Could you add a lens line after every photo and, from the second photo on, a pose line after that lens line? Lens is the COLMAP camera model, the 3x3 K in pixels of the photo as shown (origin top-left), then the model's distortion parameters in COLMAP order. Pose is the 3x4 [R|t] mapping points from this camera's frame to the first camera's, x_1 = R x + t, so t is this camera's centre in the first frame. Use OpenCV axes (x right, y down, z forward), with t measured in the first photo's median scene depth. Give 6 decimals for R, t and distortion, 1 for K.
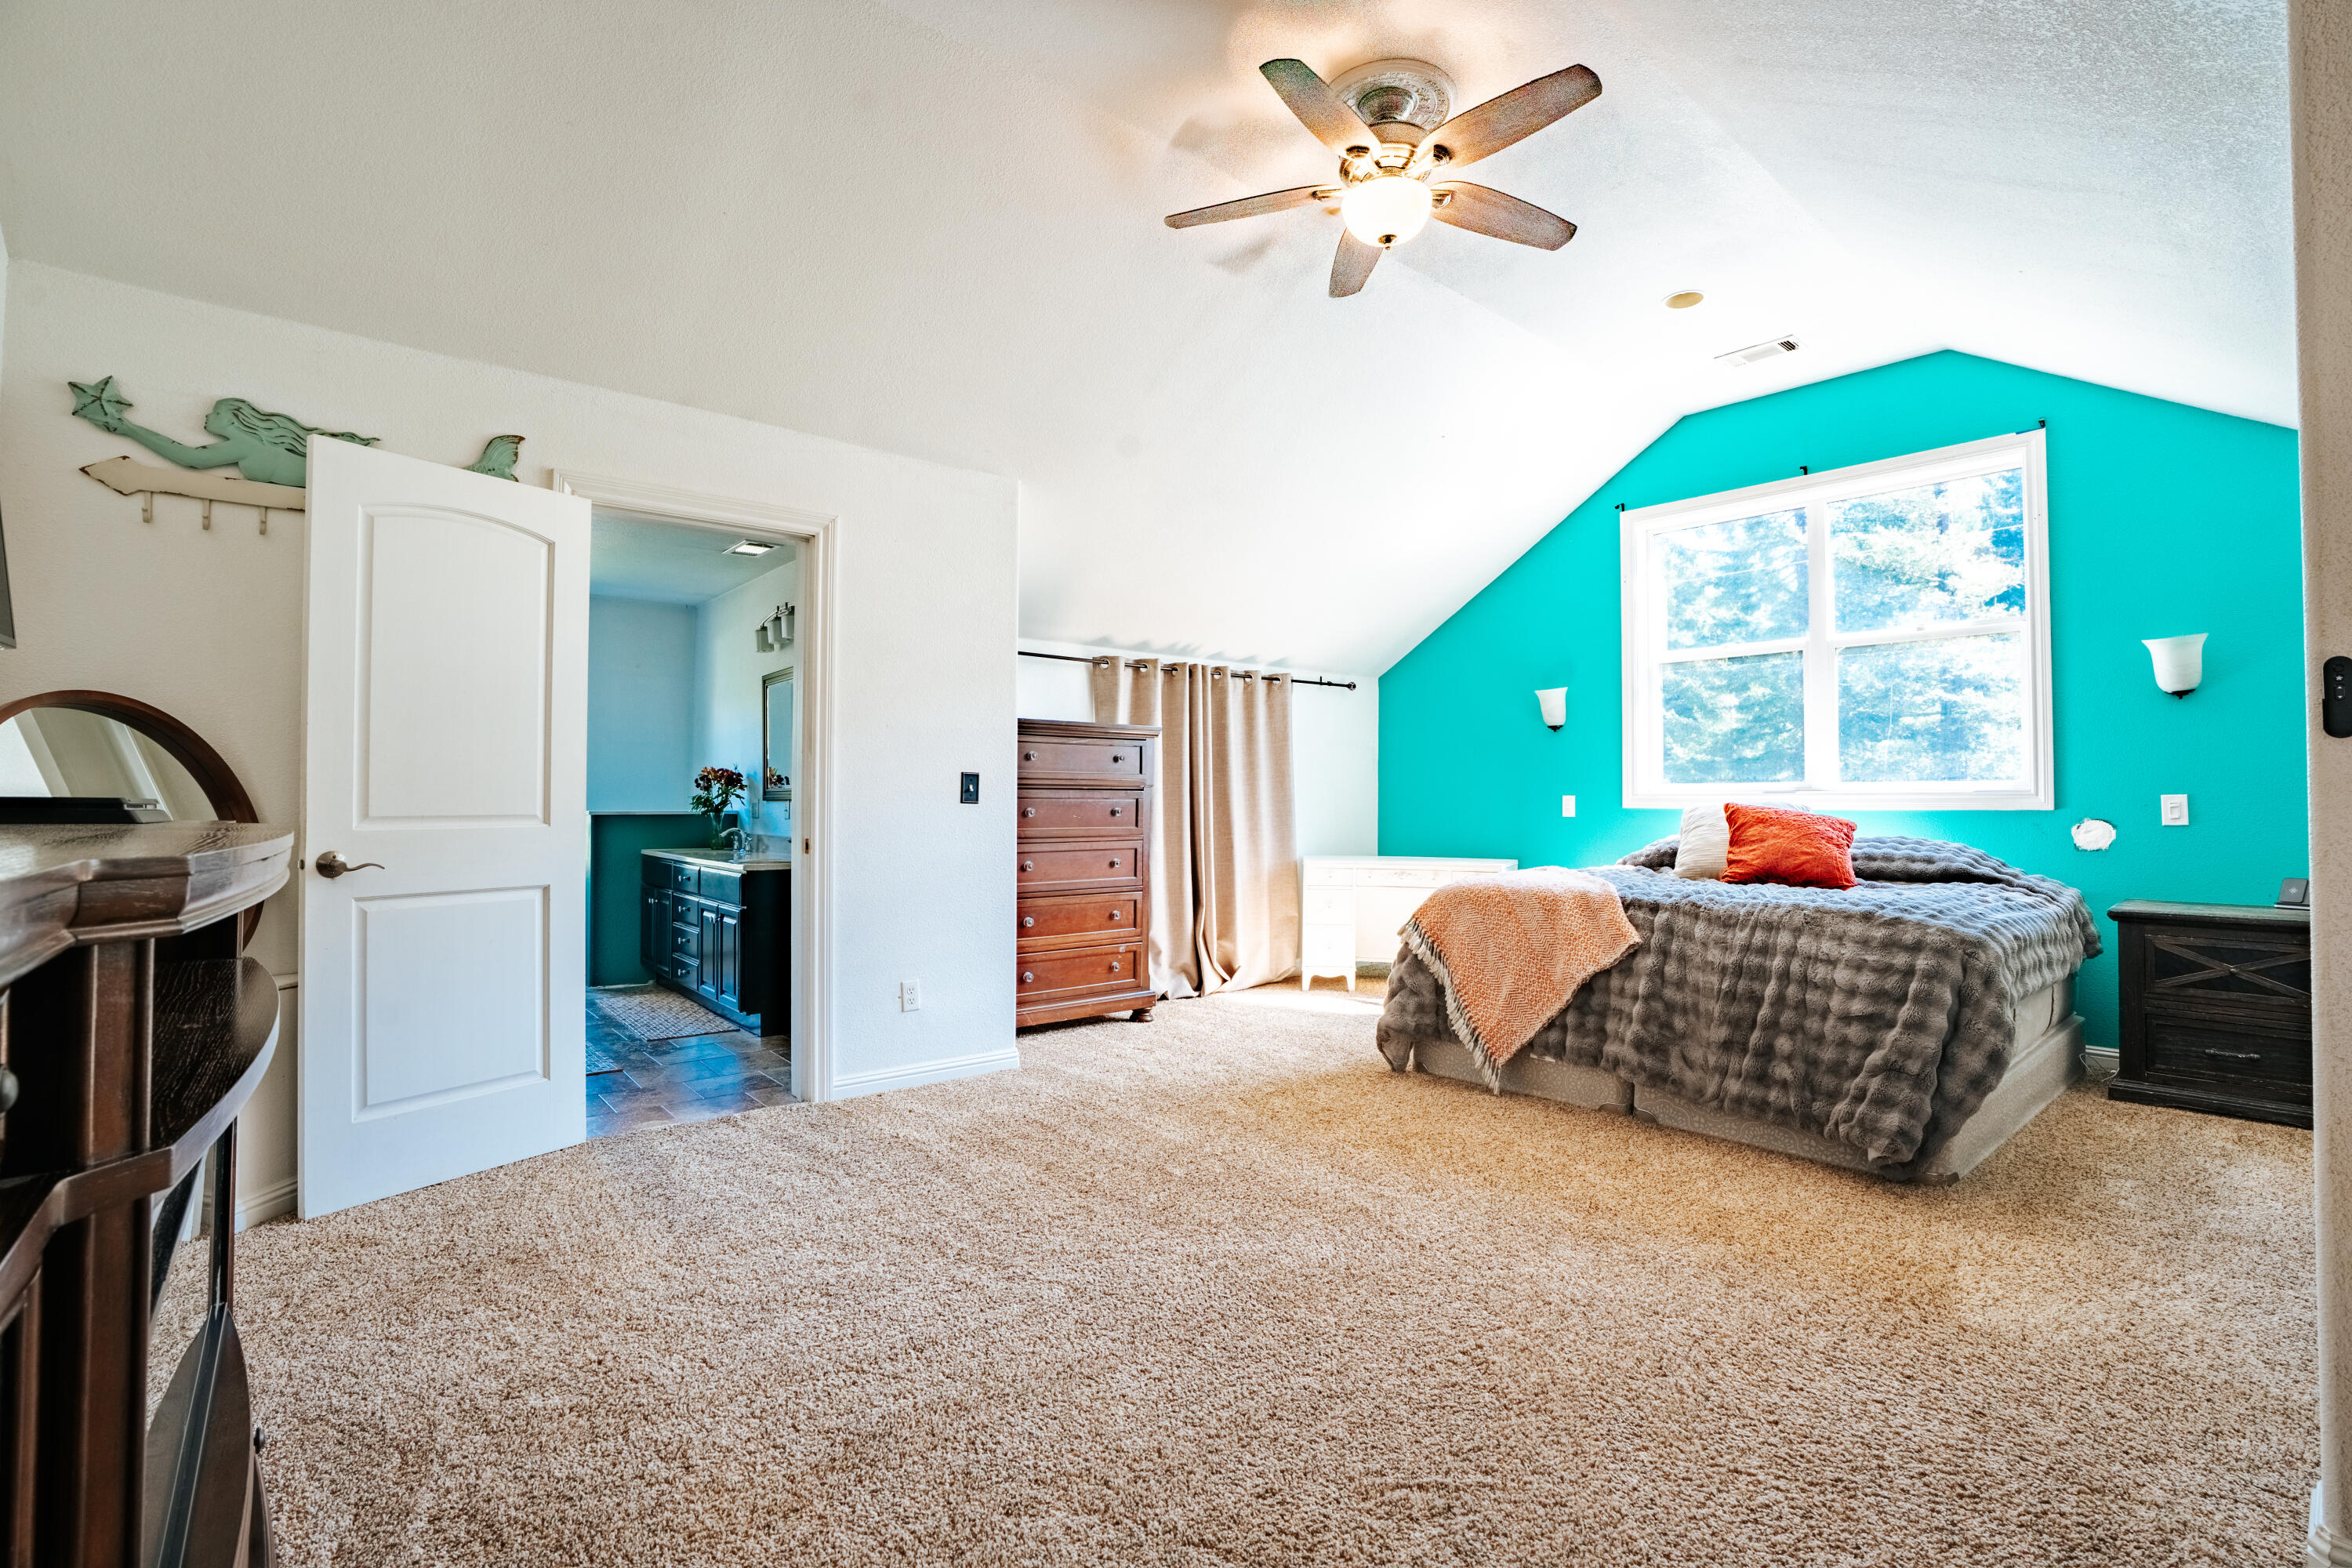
lens RADIAL K [[1081.6, 0, 1182.6], [0, 1081.6, 772.8], [0, 0, 1]] dist [-0.074979, 0.031480]
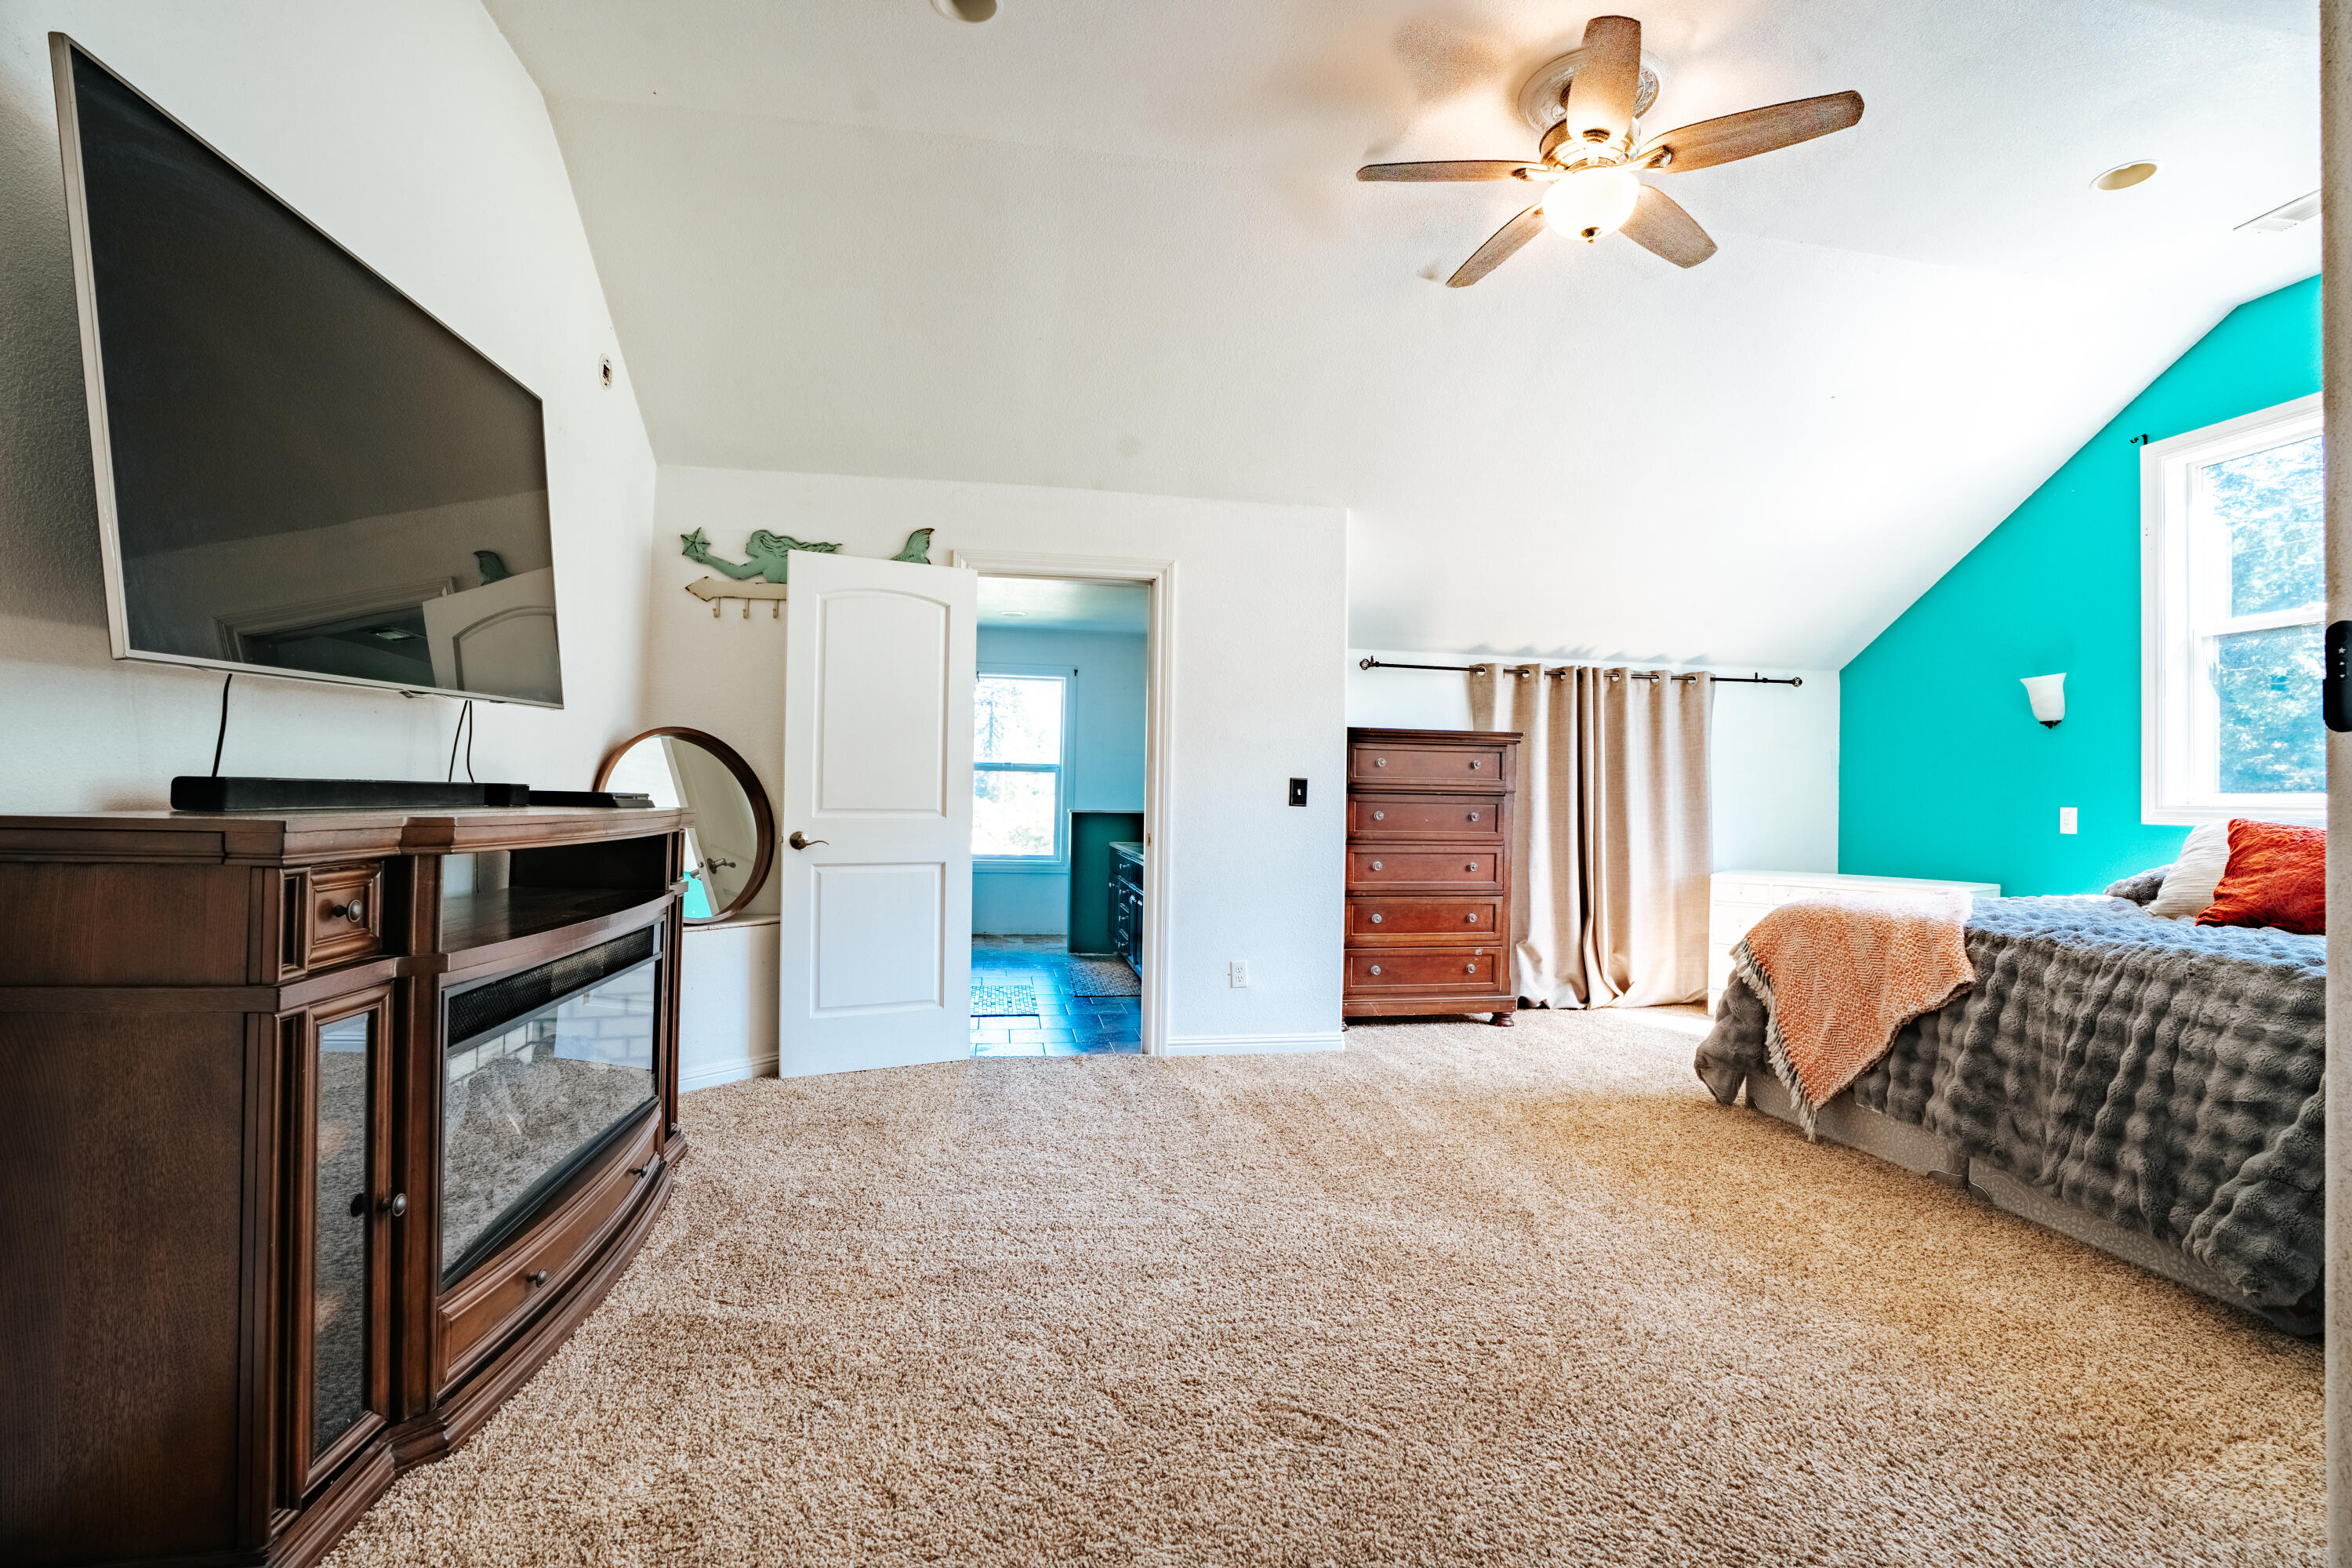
lens RADIAL K [[1081.6, 0, 1182.6], [0, 1081.6, 772.8], [0, 0, 1]] dist [-0.074979, 0.031480]
pose [[0.862073, -0.001478, -0.506781, 0.304705], [-0.001096, 0.999988, -0.004781, -0.000564], [0.506782, 0.004677, 0.862061, -0.020666]]
